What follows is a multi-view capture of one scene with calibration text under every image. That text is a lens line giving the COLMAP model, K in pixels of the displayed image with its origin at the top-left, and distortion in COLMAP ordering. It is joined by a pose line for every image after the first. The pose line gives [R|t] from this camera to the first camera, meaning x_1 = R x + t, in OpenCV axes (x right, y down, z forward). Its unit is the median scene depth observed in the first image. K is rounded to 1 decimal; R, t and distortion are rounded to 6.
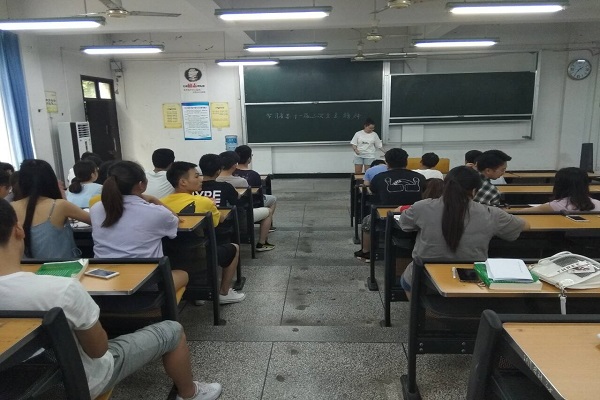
lens RADIAL K [[484.3, 0, 300.1], [0, 484.3, 220.2], [0, 0, 1]] dist [0.062026, -0.119810]
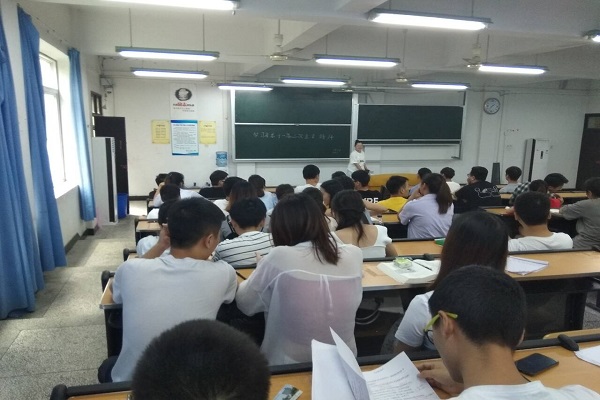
lens RADIAL K [[484.3, 0, 300.1], [0, 484.3, 220.2], [0, 0, 1]] dist [0.062026, -0.119810]
pose [[0.956987, -0.021725, 0.289317, -0.293314], [0.030149, 0.999240, -0.024690, 0.011357], [-0.288561, 0.032351, 0.956915, -0.088790]]
